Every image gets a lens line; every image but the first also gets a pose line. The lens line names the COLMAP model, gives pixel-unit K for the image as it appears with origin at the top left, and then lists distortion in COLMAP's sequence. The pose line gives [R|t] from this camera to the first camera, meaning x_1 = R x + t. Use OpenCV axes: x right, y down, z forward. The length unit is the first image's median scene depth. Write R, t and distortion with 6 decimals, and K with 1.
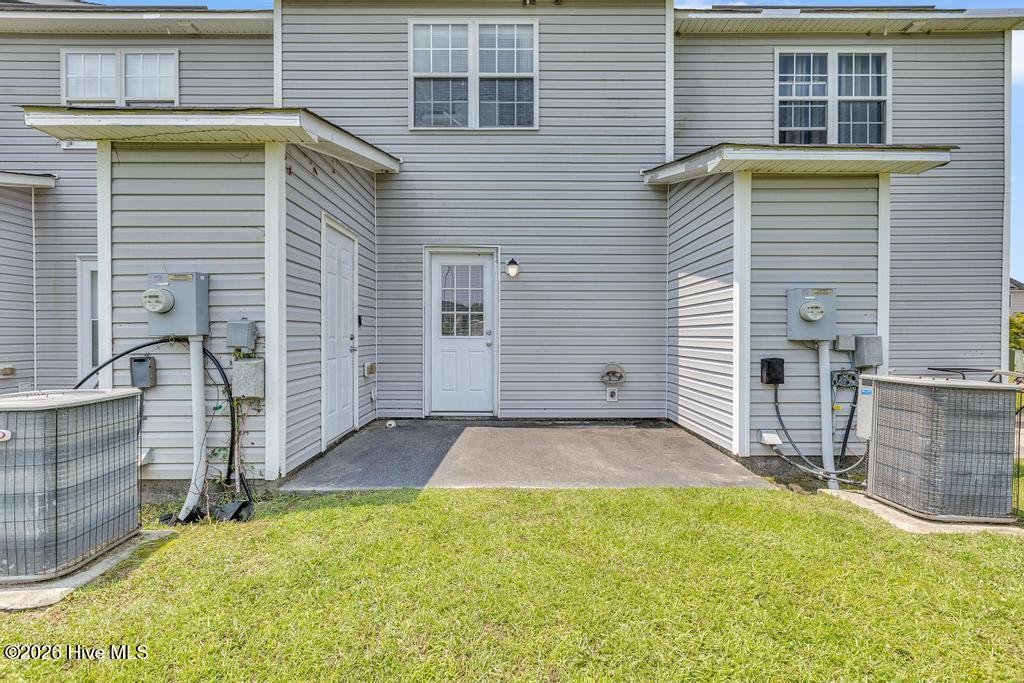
lens RADIAL K [[466.4, 0, 516.0], [0, 466.4, 337.8], [0, 0, 1]] dist [0.000248, 0.001001]
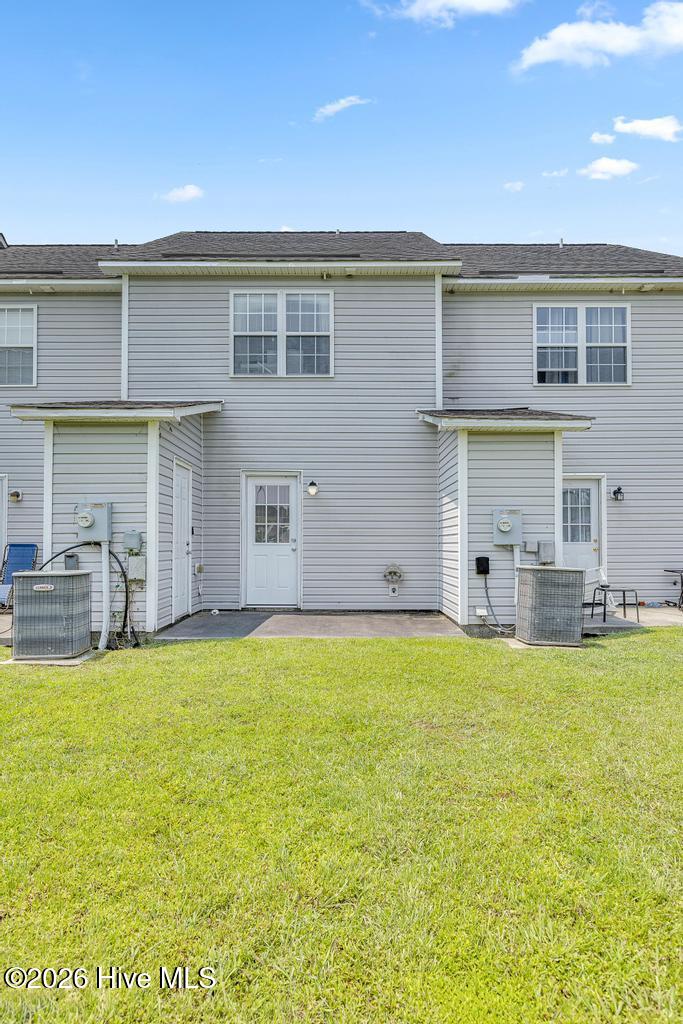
lens RADIAL K [[541.6, 0, 334.2], [0, 541.6, 535.8], [0, 0, 1]] dist [0.006923, 0.000515]
pose [[0.999976, -0.000048, -0.006908, 0.069280], [-0.000107, 0.999750, -0.022358, 0.010793], [0.006908, 0.022359, 0.999726, -0.504580]]
